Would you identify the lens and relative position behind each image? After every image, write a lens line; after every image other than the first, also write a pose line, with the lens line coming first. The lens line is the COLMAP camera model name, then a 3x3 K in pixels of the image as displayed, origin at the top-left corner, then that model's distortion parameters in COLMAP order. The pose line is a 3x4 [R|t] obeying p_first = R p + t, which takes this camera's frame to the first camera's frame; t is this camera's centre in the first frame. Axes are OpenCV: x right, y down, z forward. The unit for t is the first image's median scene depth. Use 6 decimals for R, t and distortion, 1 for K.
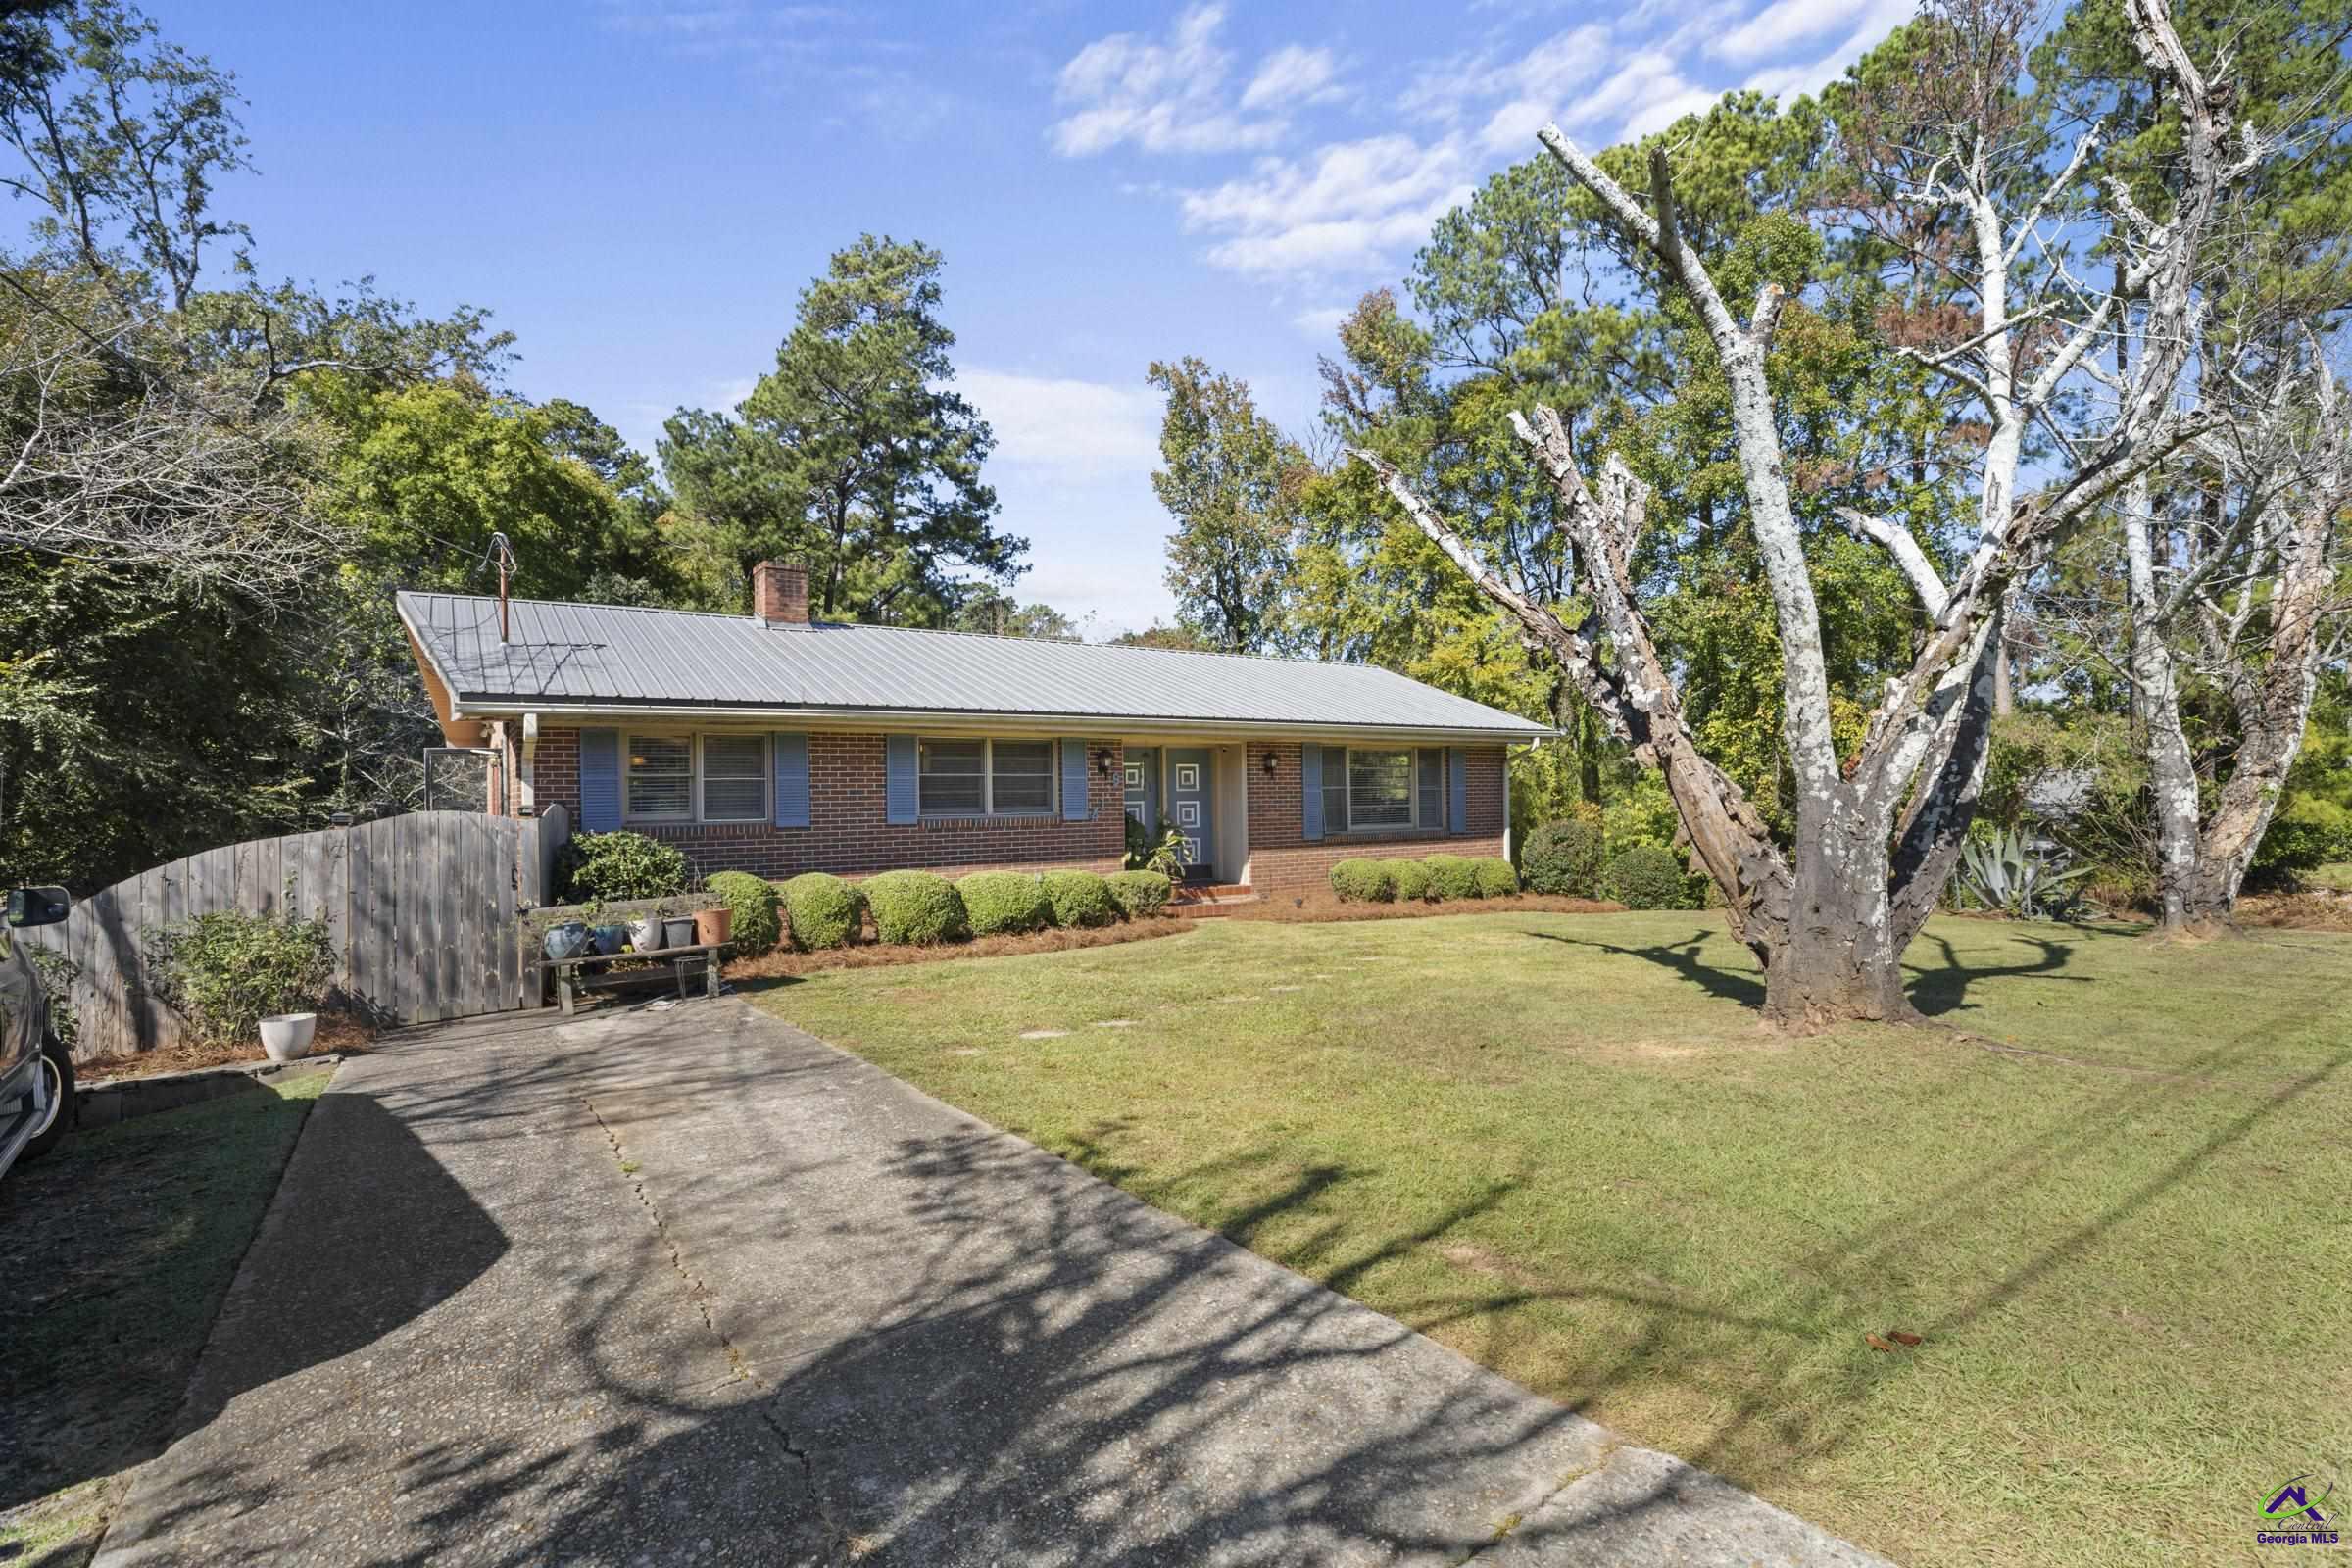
lens RADIAL K [[1085.3, 0, 1176.0], [0, 1085.3, 784.0], [0, 0, 1]] dist [-0.002447, -0.000586]
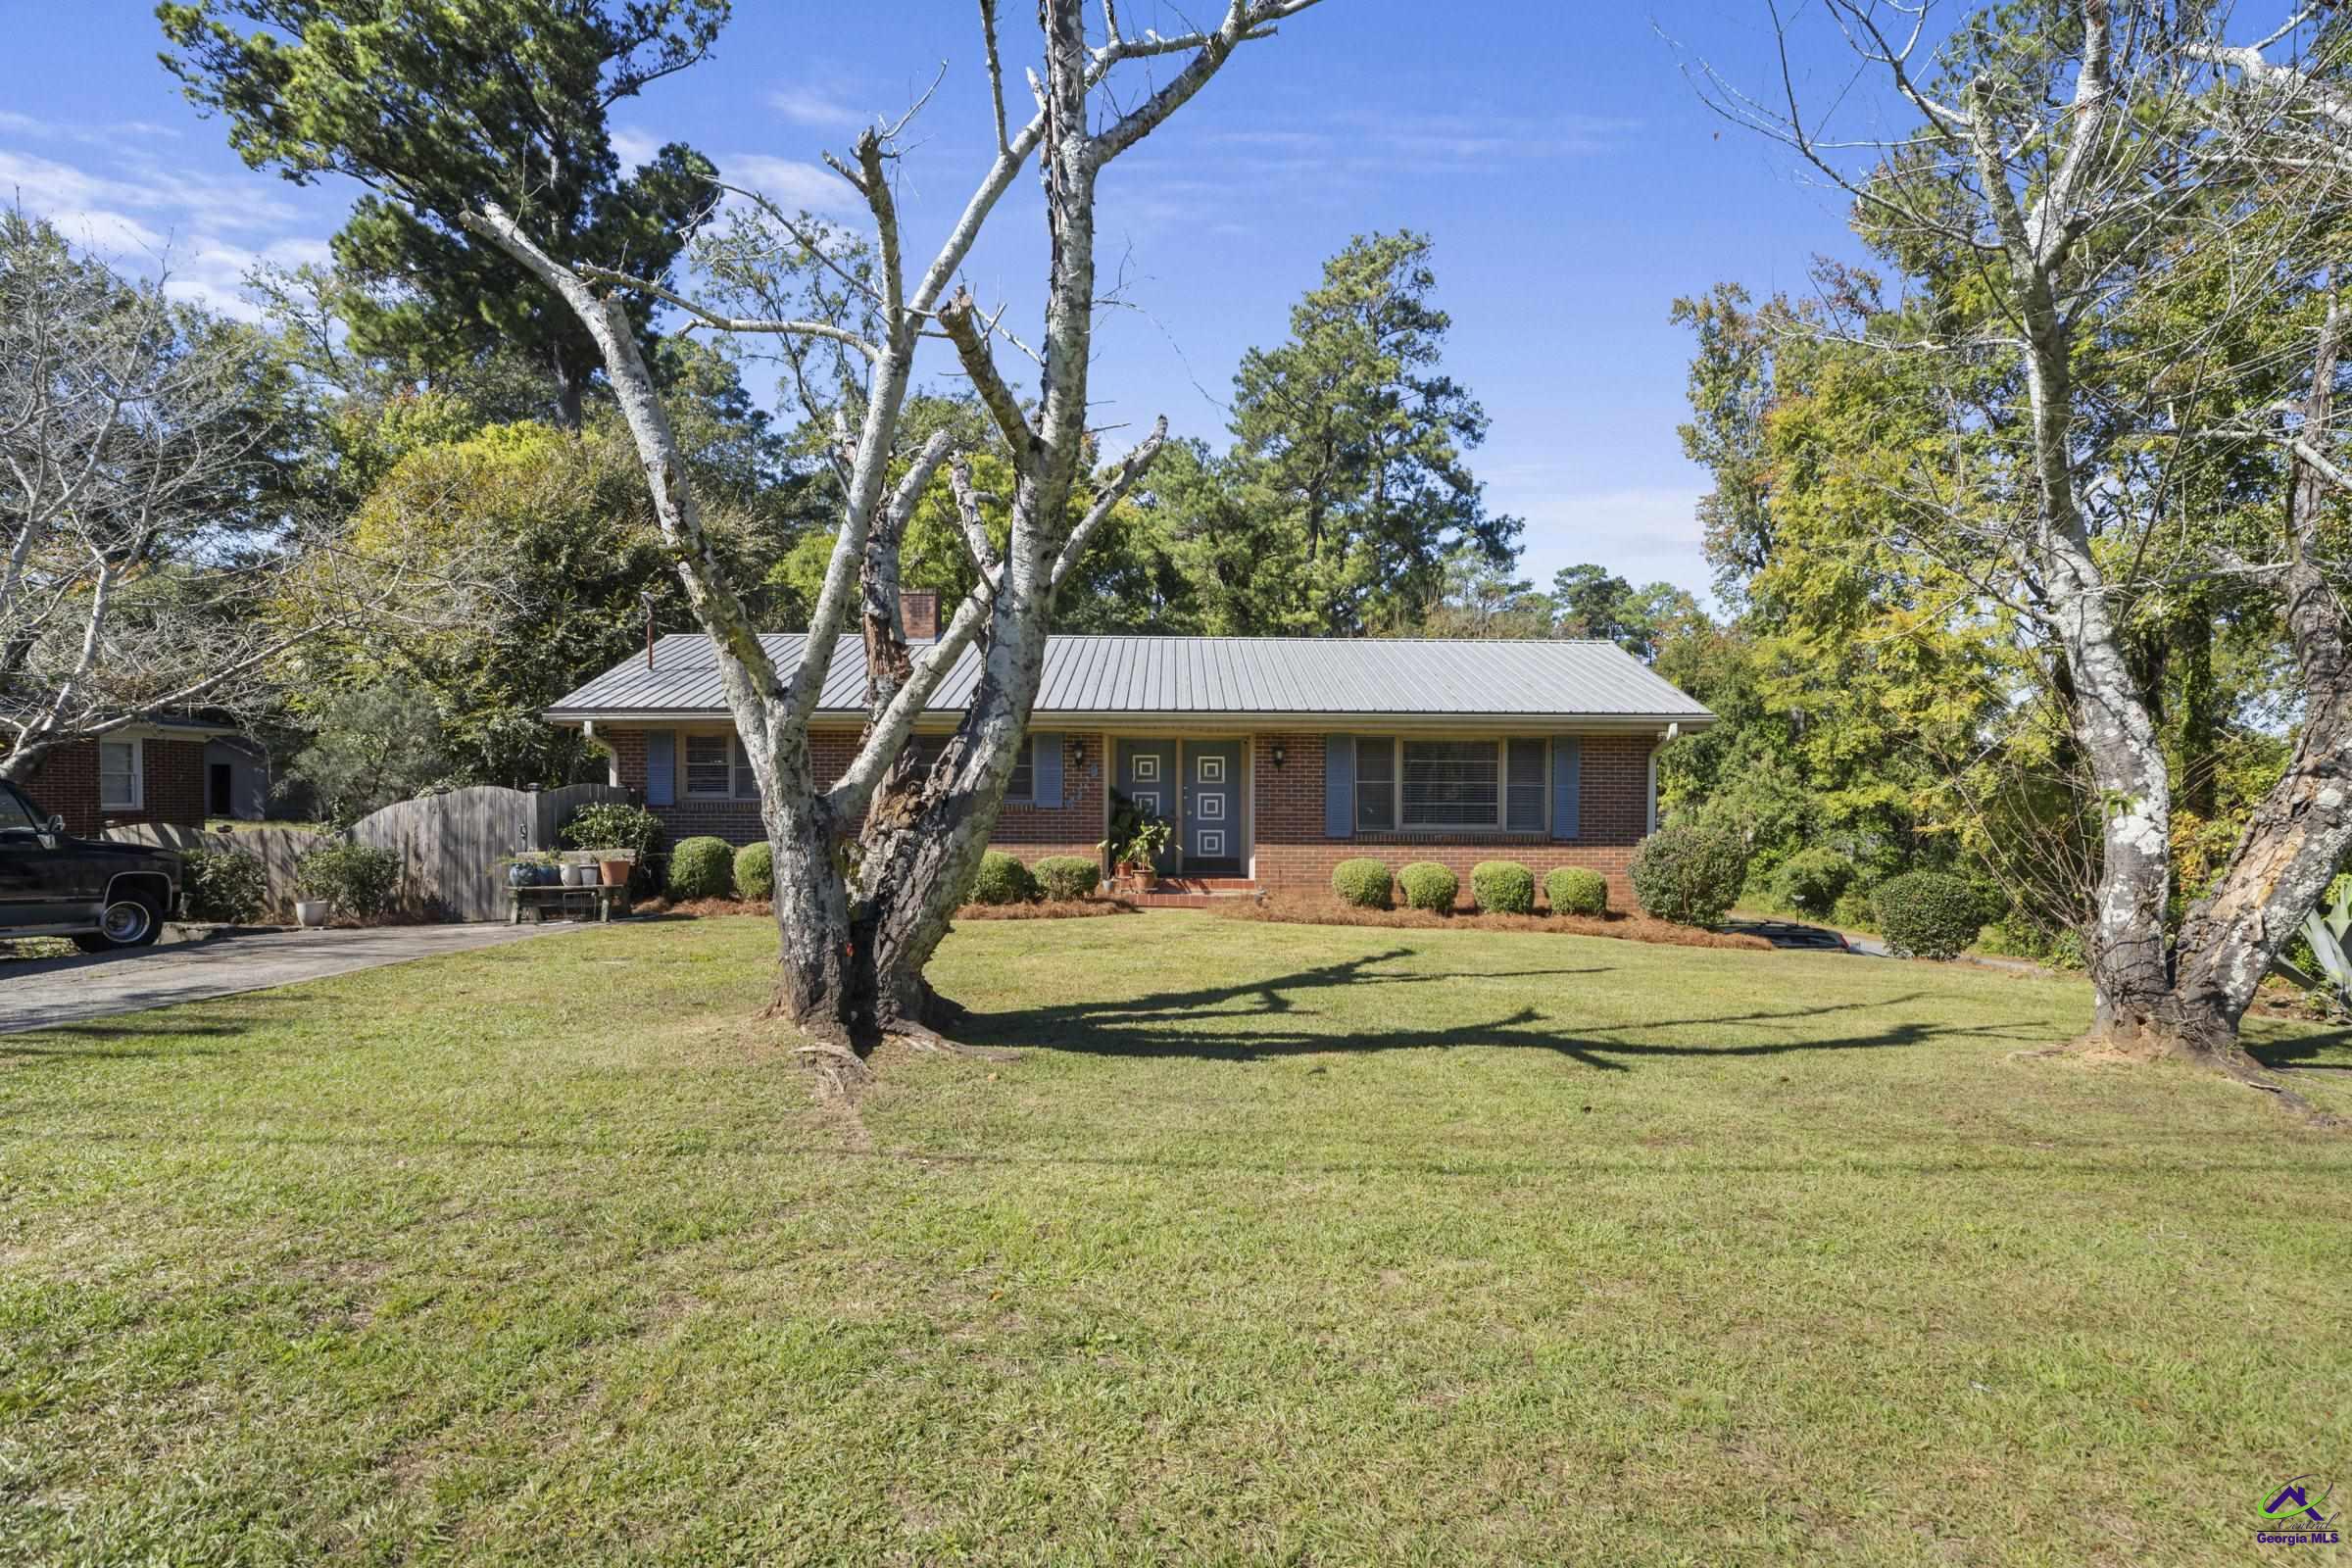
lens RADIAL K [[1070.9, 0, 1151.8], [0, 1070.9, 850.3], [0, 0, 1]] dist [-0.030691, -0.000306]
pose [[0.830426, 0.049203, -0.554952, 0.420661], [-0.011286, 0.997374, 0.071542, -0.001270], [0.557015, -0.053147, 0.828800, 0.119233]]
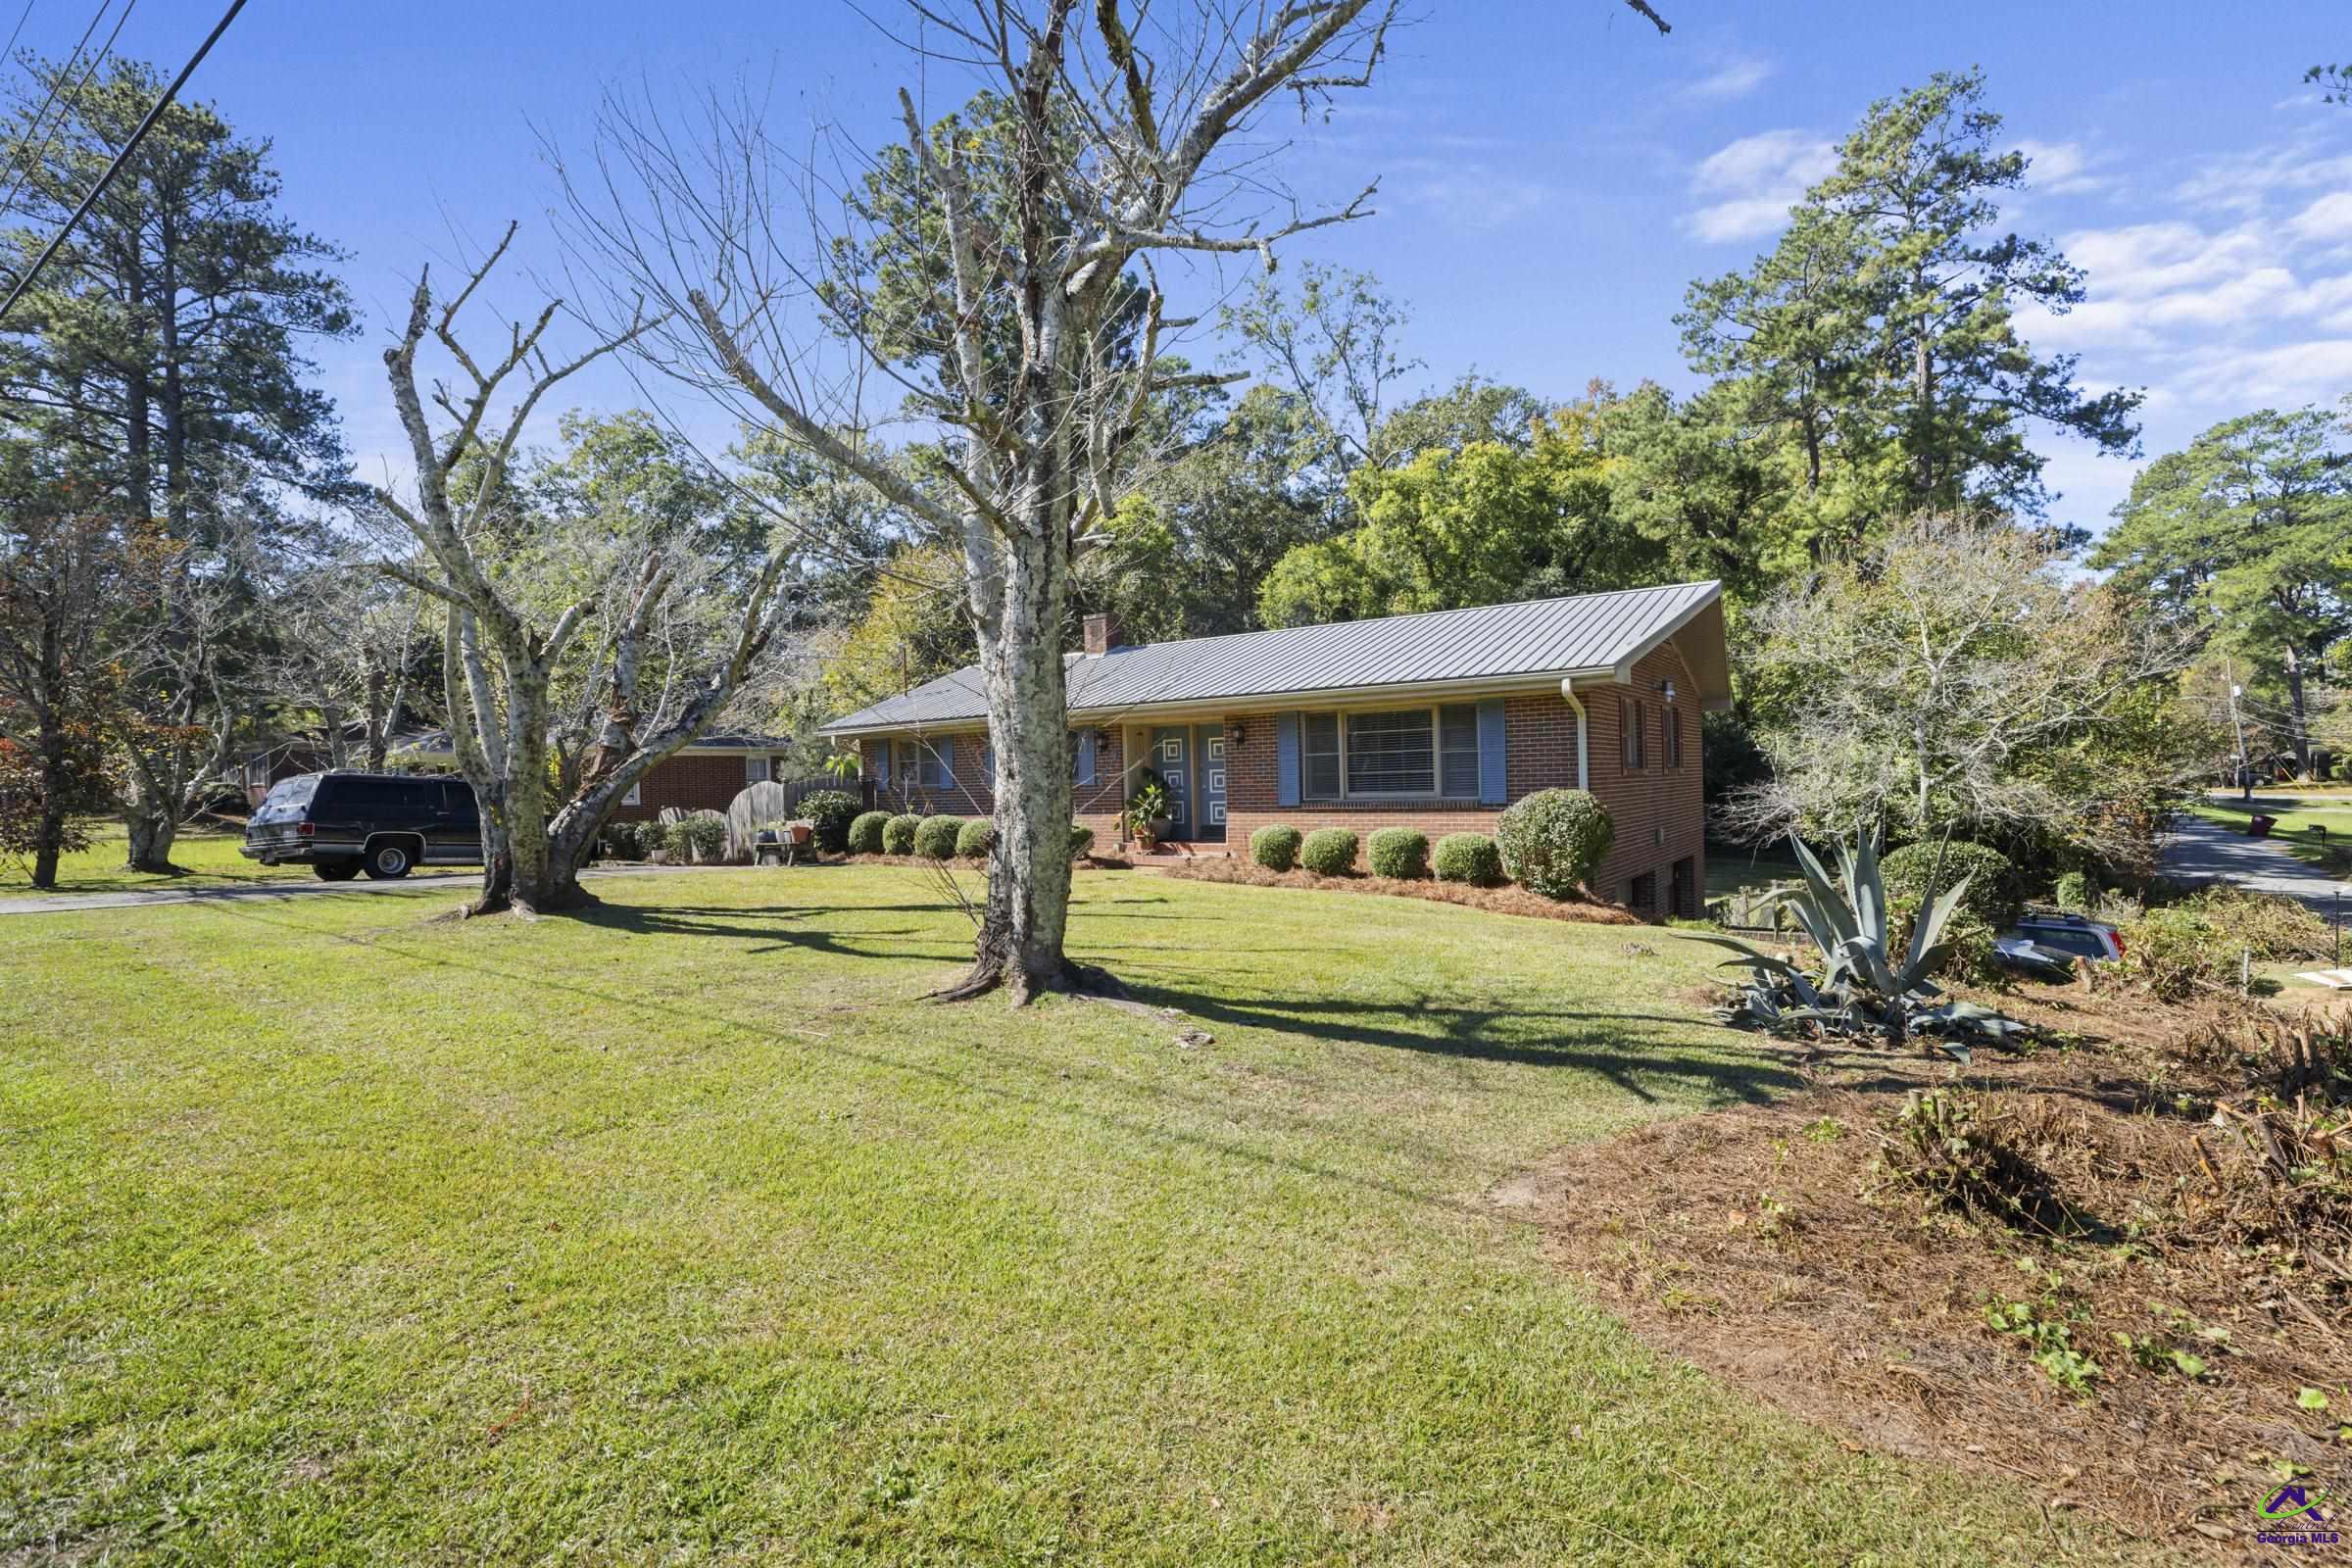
lens RADIAL K [[1071.7, 0, 1187.3], [0, 1071.7, 780.2], [0, 0, 1]] dist [0.009973, -0.001696]
pose [[0.415271, 0.005964, -0.909678, 0.843304], [0.026947, 0.999459, 0.018854, 0.004700], [0.909298, -0.032342, 0.414886, 0.400827]]
